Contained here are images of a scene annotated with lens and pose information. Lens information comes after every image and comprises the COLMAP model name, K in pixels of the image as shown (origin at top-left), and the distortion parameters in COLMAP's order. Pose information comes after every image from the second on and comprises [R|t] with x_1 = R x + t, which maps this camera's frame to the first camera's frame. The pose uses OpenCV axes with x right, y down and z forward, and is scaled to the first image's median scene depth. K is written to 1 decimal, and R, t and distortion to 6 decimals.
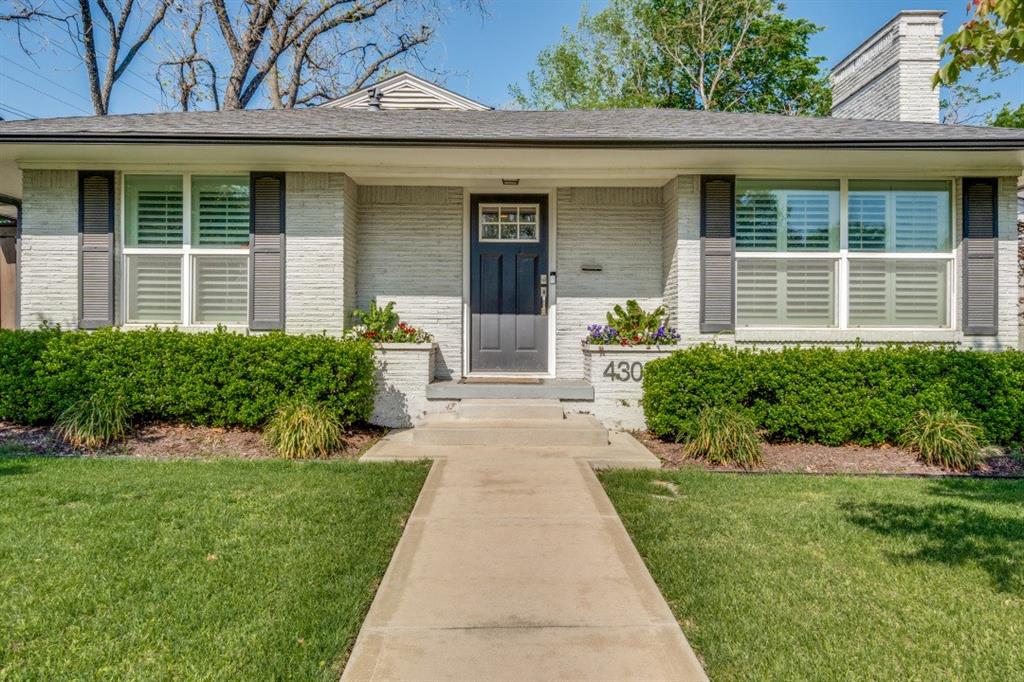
lens RADIAL K [[442.0, 0, 514.1], [0, 442.0, 348.9], [0, 0, 1]] dist [-0.007224, 0.000511]
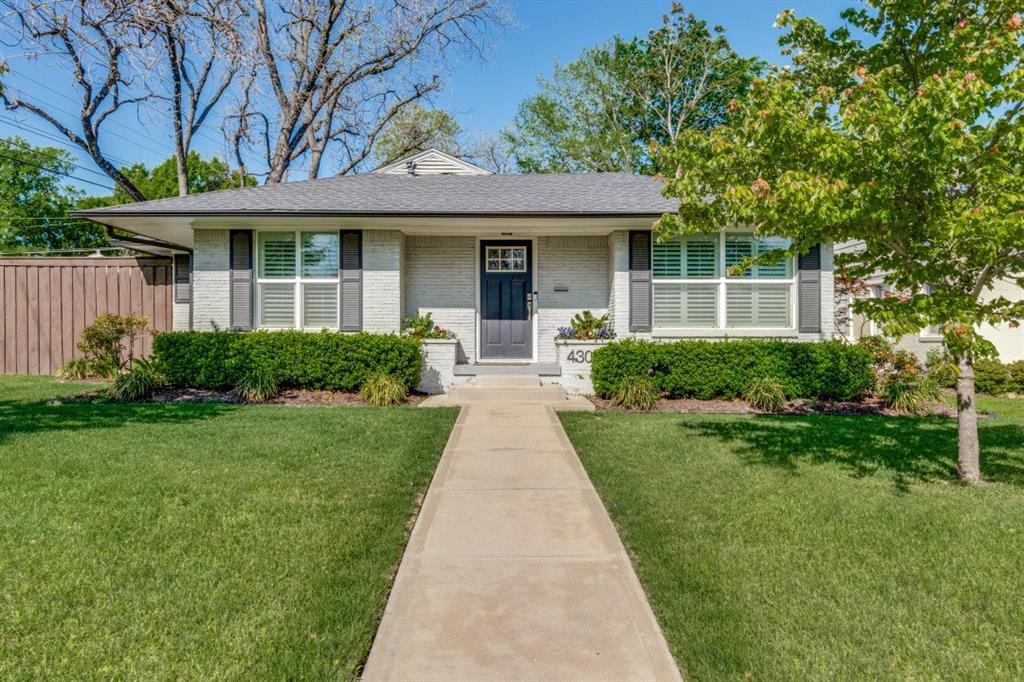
lens RADIAL K [[442.0, 0, 516.7], [0, 442.0, 337.1], [0, 0, 1]] dist [-0.007224, 0.000511]
pose [[0.999970, -0.005000, 0.005978, 0.015590], [0.005180, 0.999522, -0.030486, 0.028281], [-0.005823, 0.030516, 0.999517, -0.548891]]
